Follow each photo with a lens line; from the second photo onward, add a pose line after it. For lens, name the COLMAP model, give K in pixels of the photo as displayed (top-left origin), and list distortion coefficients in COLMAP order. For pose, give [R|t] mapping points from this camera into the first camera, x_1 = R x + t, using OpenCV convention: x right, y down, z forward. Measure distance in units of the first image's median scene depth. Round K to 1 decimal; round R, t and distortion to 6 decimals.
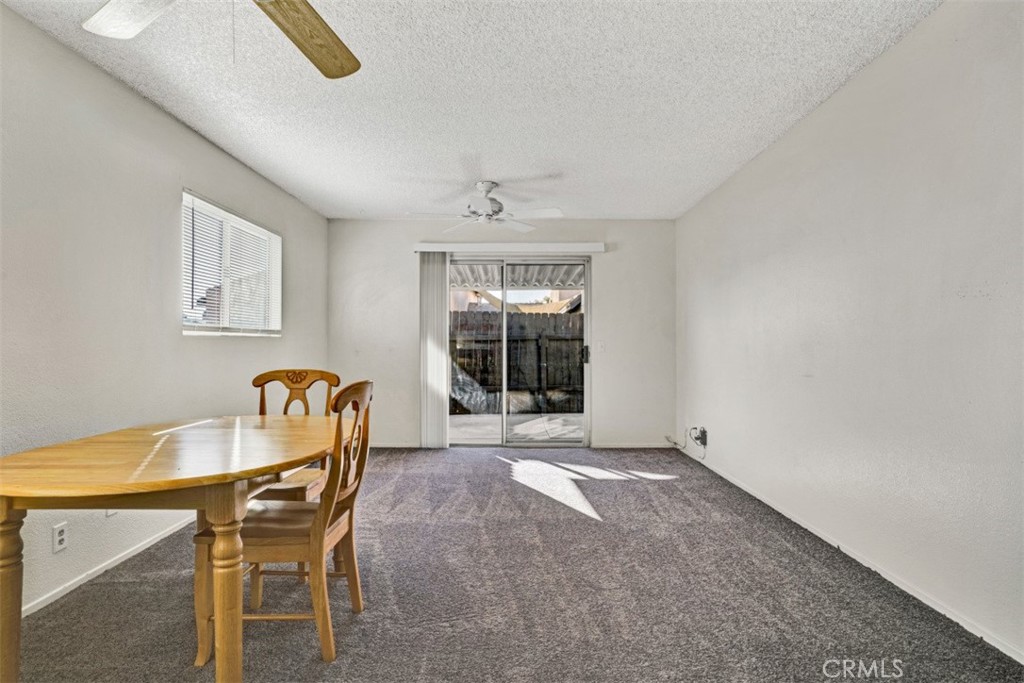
lens RADIAL K [[568.0, 0, 495.0], [0, 568.0, 342.4], [0, 0, 1]] dist [-0.052458, 0.055827]
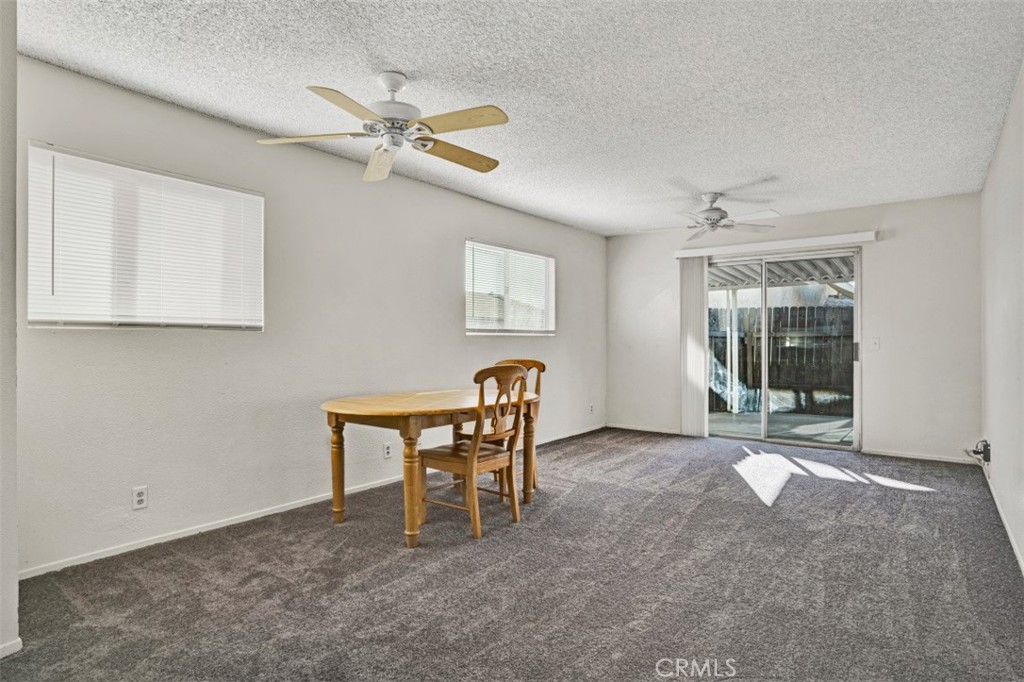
lens RADIAL K [[560.2, 0, 509.6], [0, 560.2, 331.3], [0, 0, 1]] dist [-0.043745, 0.051400]
pose [[0.799745, -0.011579, -0.600228, 0.259369], [0.002610, 0.999872, -0.015810, 0.000152], [0.600334, 0.011078, 0.799672, -0.077514]]
